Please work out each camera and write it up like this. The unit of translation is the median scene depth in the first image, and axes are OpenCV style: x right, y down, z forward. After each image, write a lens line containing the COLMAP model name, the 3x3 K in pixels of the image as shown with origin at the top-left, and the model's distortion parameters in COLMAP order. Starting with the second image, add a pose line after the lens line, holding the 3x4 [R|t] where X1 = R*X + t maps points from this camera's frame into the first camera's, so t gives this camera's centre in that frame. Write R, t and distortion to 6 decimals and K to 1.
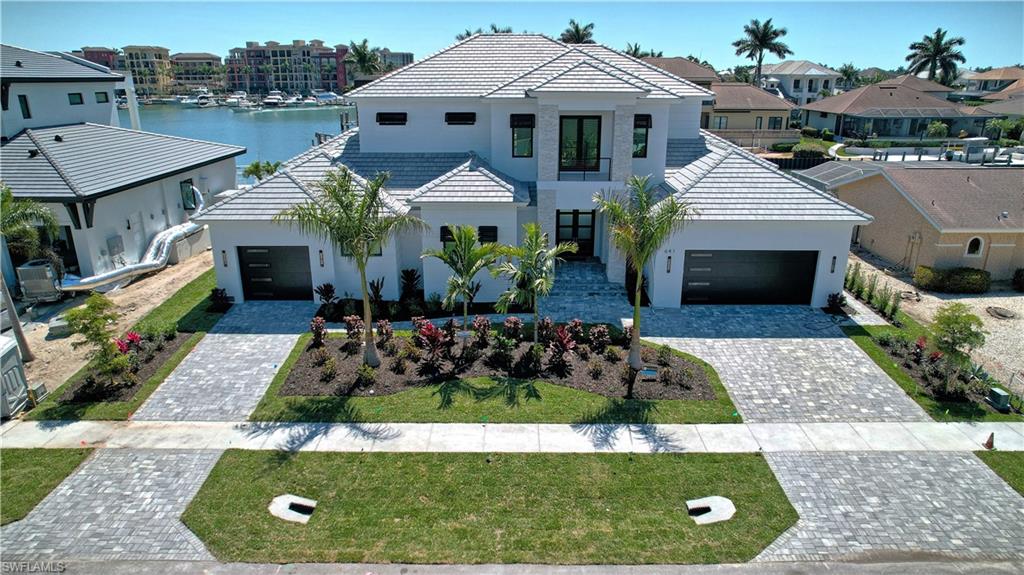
lens RADIAL K [[638.5, 0, 512.0], [0, 638.5, 287.5], [0, 0, 1]] dist [-0.094969, 0.072827]
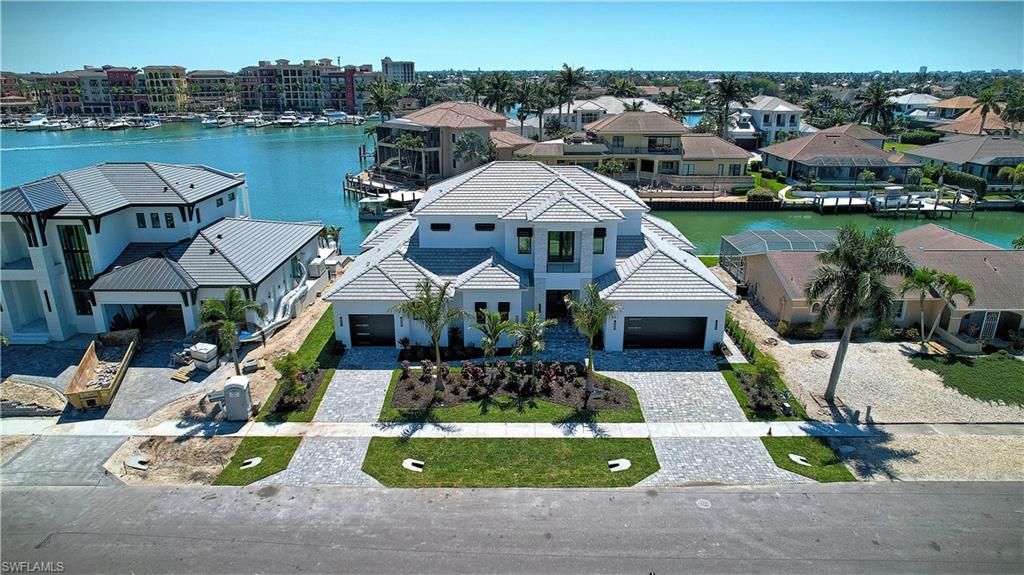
lens RADIAL K [[638.5, 0, 512.0], [0, 638.5, 287.5], [0, 0, 1]] dist [-0.094969, 0.072827]
pose [[0.999991, -0.001135, 0.004049, -0.026309], [0.001123, 0.999995, 0.002950, -0.153456], [-0.004052, -0.002946, 0.999987, -0.705272]]
